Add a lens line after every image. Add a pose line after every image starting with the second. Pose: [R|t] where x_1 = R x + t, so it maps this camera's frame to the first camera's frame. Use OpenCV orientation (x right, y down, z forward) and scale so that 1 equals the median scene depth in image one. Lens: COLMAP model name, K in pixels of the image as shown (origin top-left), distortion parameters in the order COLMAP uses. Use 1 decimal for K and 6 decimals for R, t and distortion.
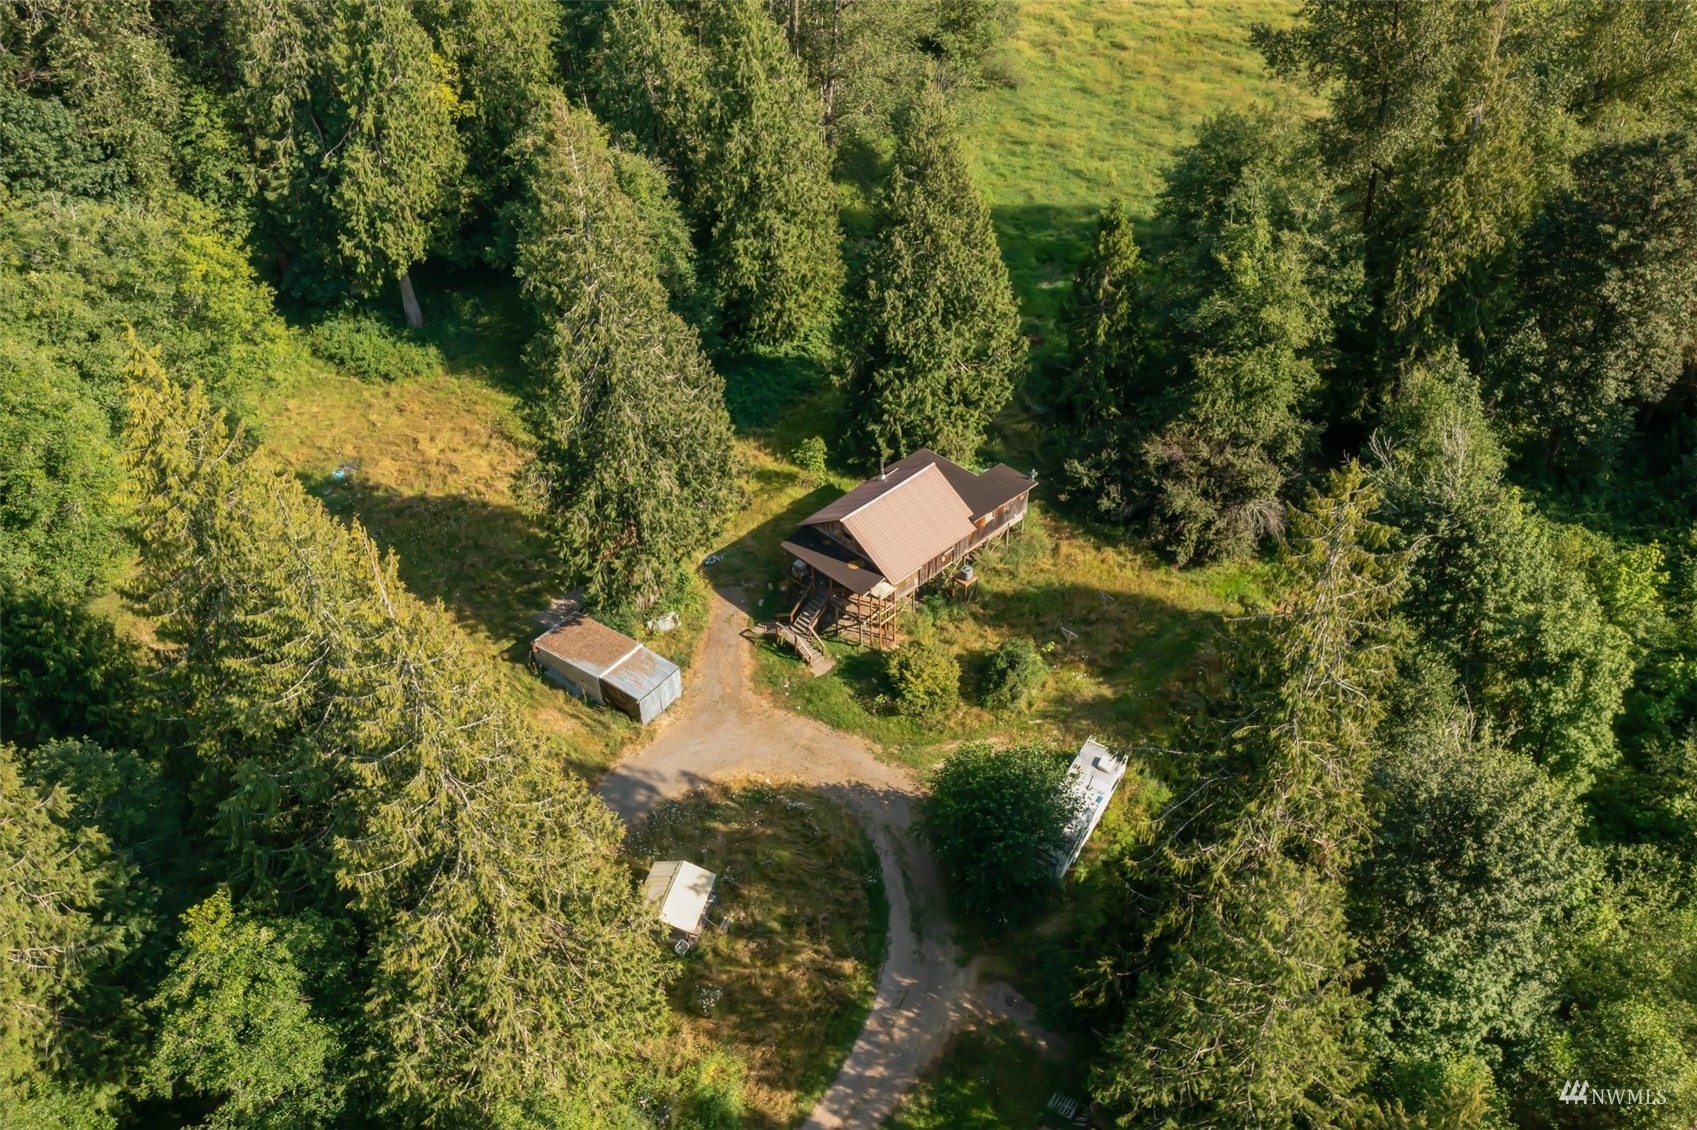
lens RADIAL K [[1449.6, 0, 840.6], [0, 1449.6, 560.9], [0, 0, 1]] dist [-0.013369, -0.004271]
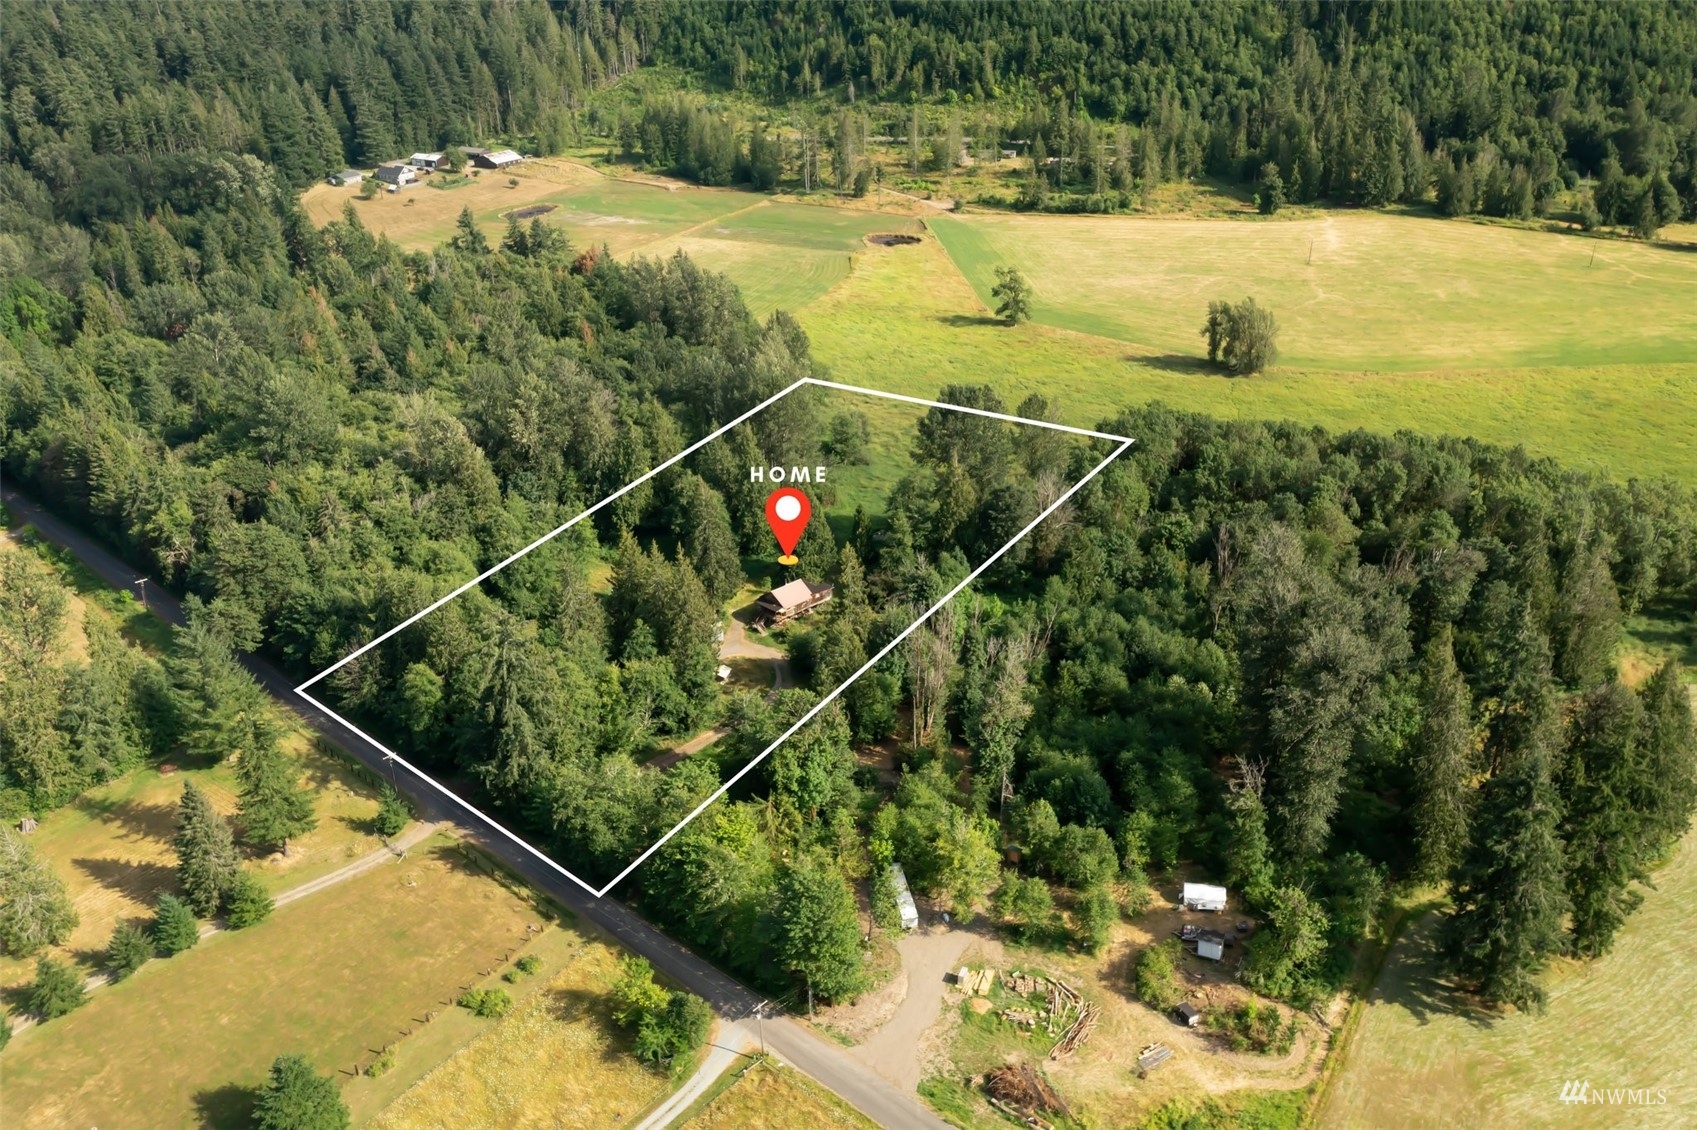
lens RADIAL K [[1449.6, 0, 849.7], [0, 1449.6, 567.8], [0, 0, 1]] dist [-0.013369, -0.004271]
pose [[0.999856, 0.005117, -0.016185, 0.227864], [-0.008603, 0.974710, -0.223309, 0.645255], [0.014633, 0.223416, 0.974613, -2.238011]]
